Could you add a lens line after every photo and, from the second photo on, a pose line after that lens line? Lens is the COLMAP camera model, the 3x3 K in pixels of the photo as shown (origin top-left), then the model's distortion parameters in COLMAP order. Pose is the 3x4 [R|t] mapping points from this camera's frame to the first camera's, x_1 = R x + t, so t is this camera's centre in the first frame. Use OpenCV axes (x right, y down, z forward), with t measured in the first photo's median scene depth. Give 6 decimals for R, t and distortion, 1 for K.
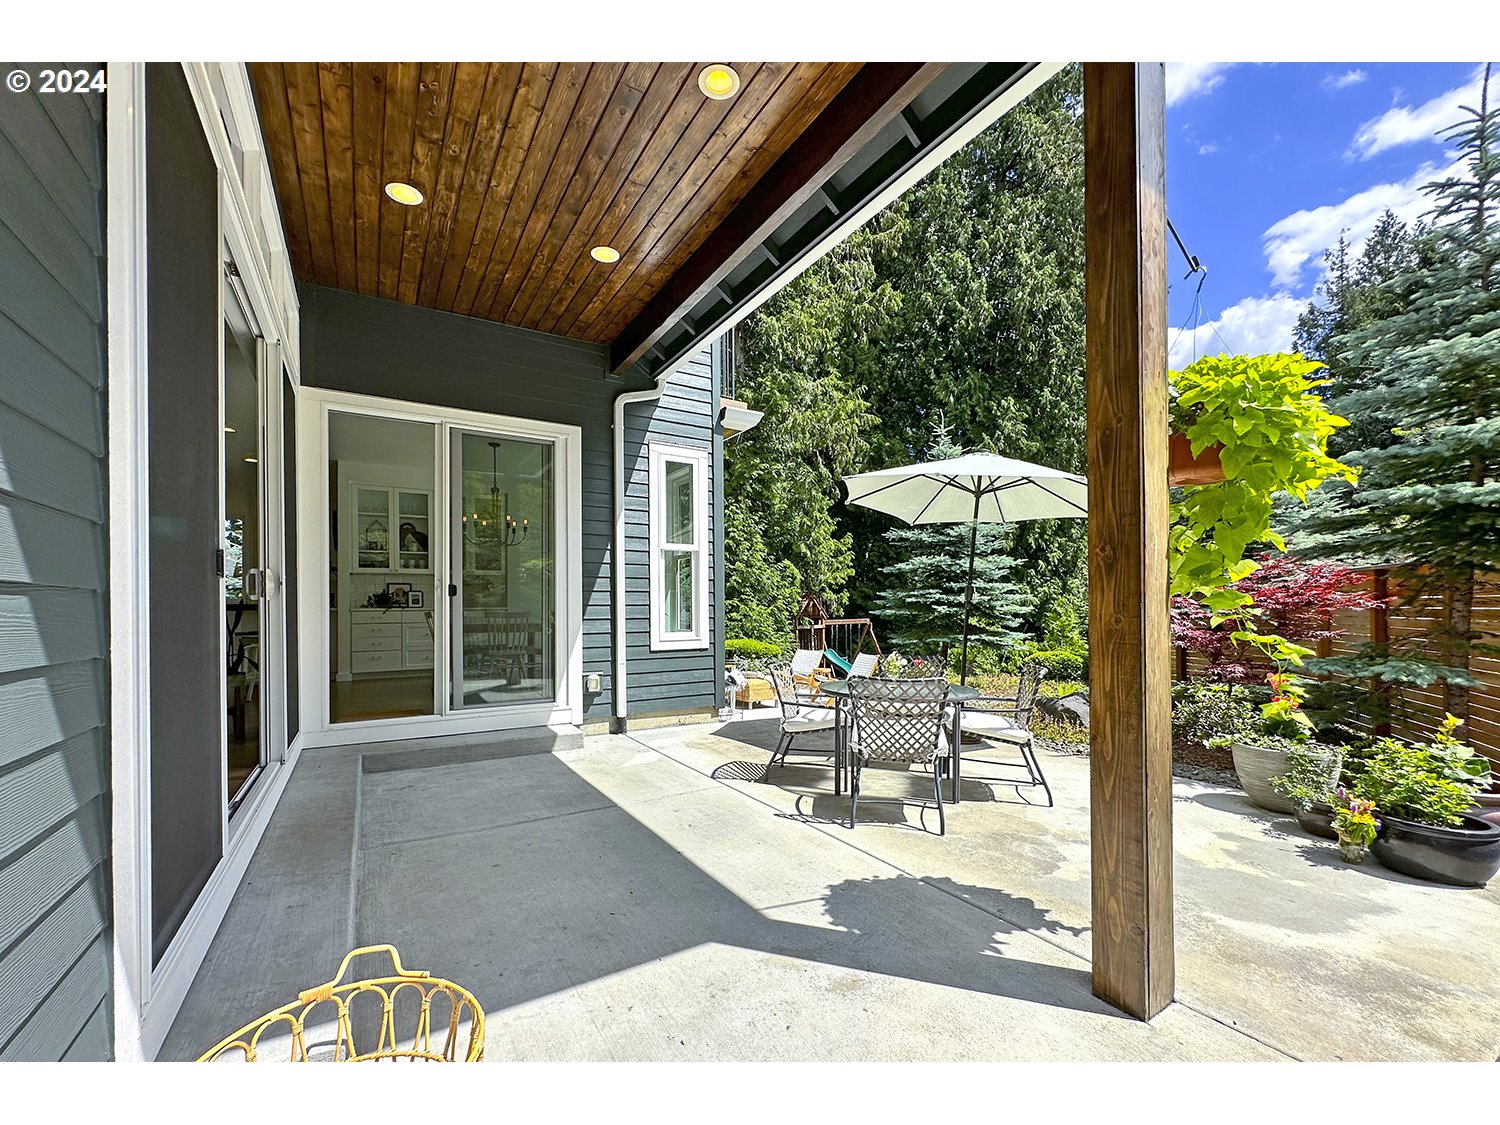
lens RADIAL K [[624.6, 0, 743.9], [0, 624.6, 604.2], [0, 0, 1]] dist [0.000386, -0.000123]
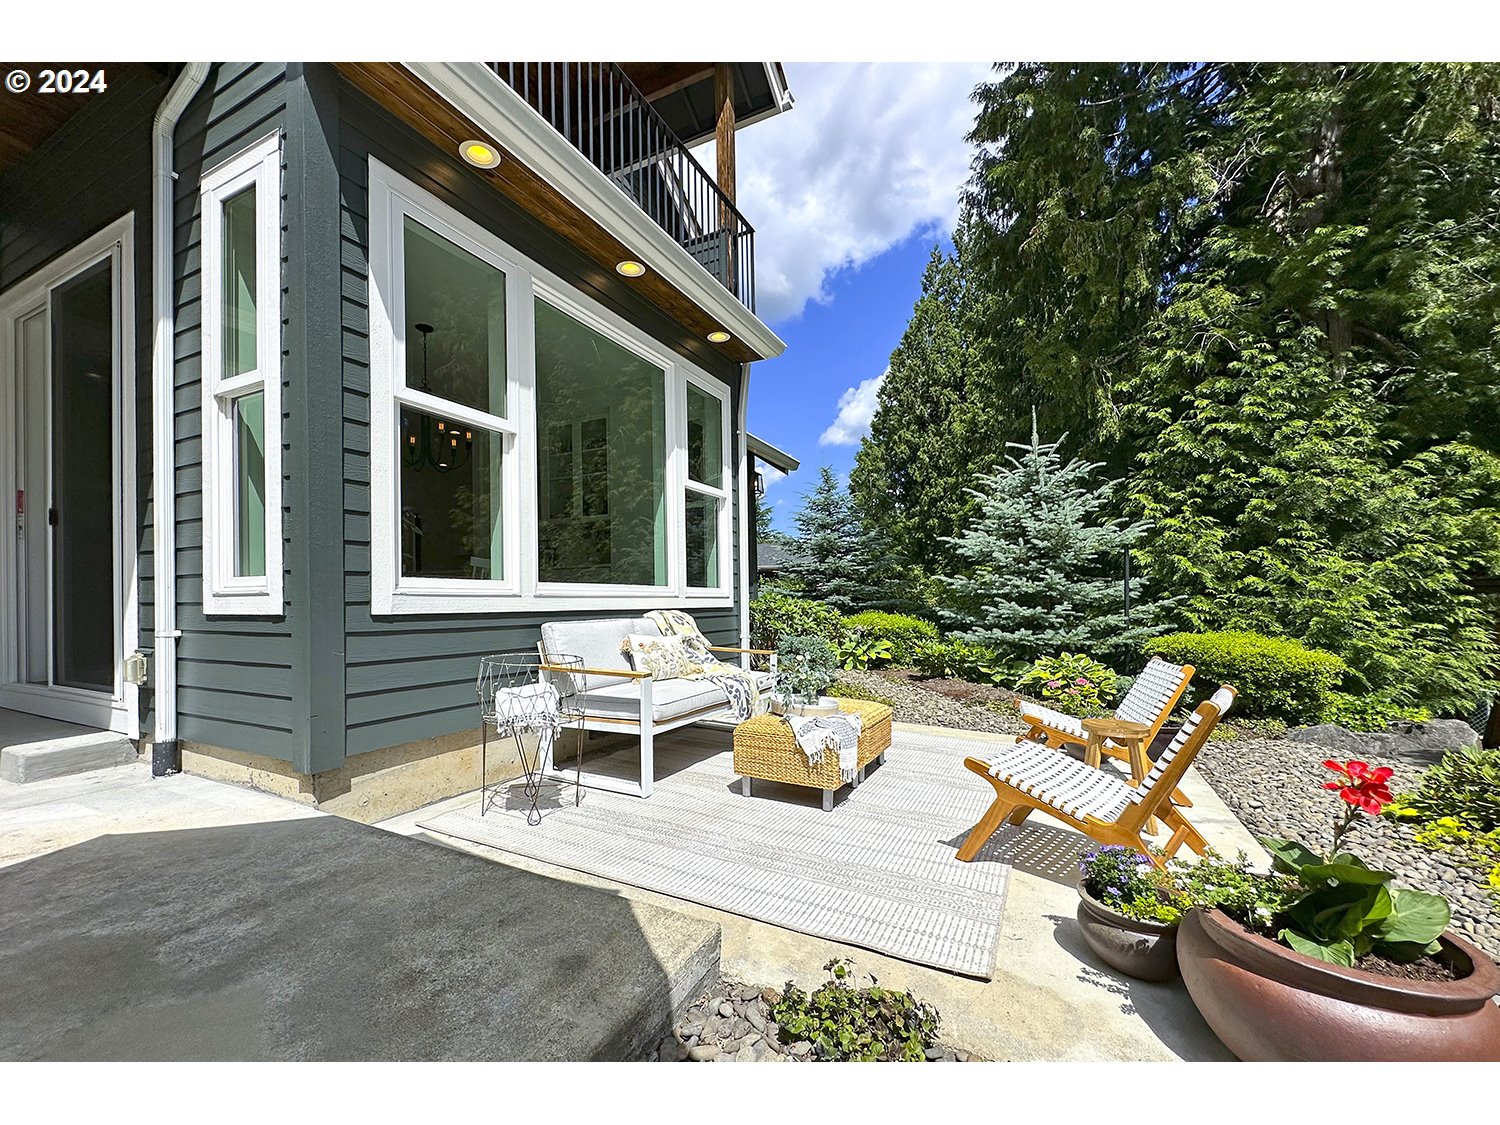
lens RADIAL K [[624.6, 0, 743.9], [0, 624.6, 604.2], [0, 0, 1]] dist [0.000386, -0.000123]
pose [[0.527837, 0.002961, -0.849341, 0.495629], [0.010402, 0.999896, 0.009950, 0.069171], [0.849282, -0.014086, 0.527751, 1.148750]]
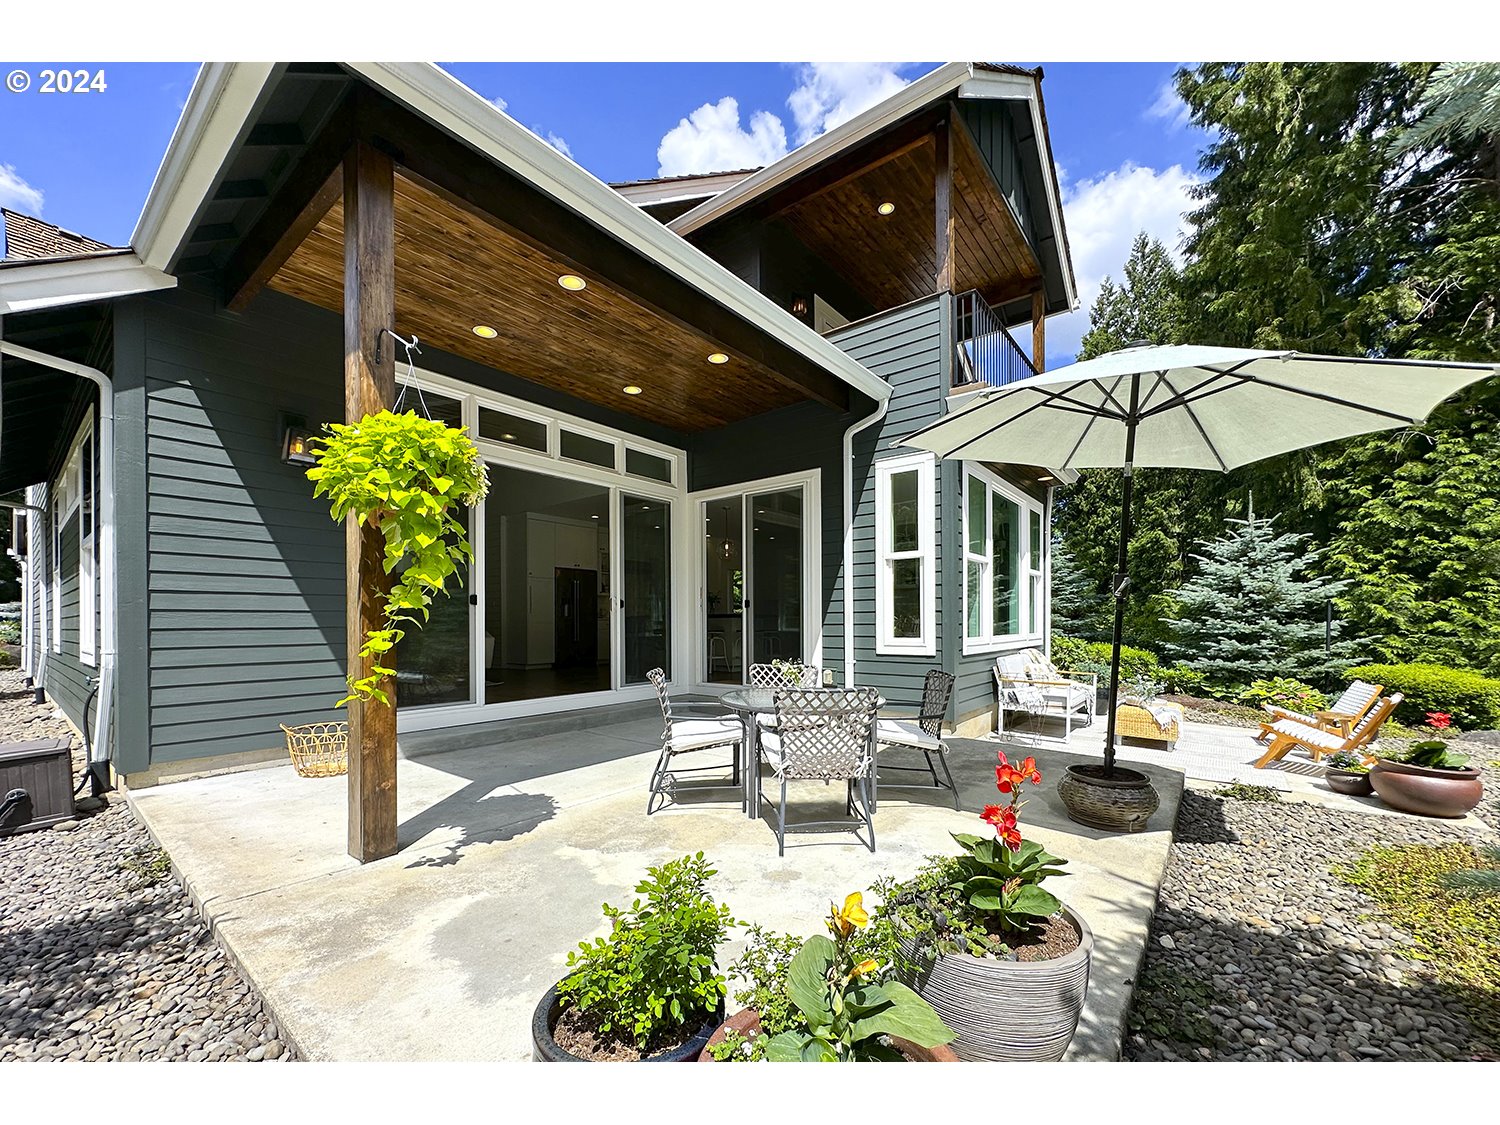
lens RADIAL K [[603.6, 0, 762.3], [0, 603.6, 640.6], [0, 0, 1]] dist [0.000973, 0.000259]
pose [[0.363763, 0.028605, -0.931052, 0.797062], [0.010312, 0.999343, 0.034732, 0.013365], [0.931434, -0.022235, 0.363229, 0.449299]]
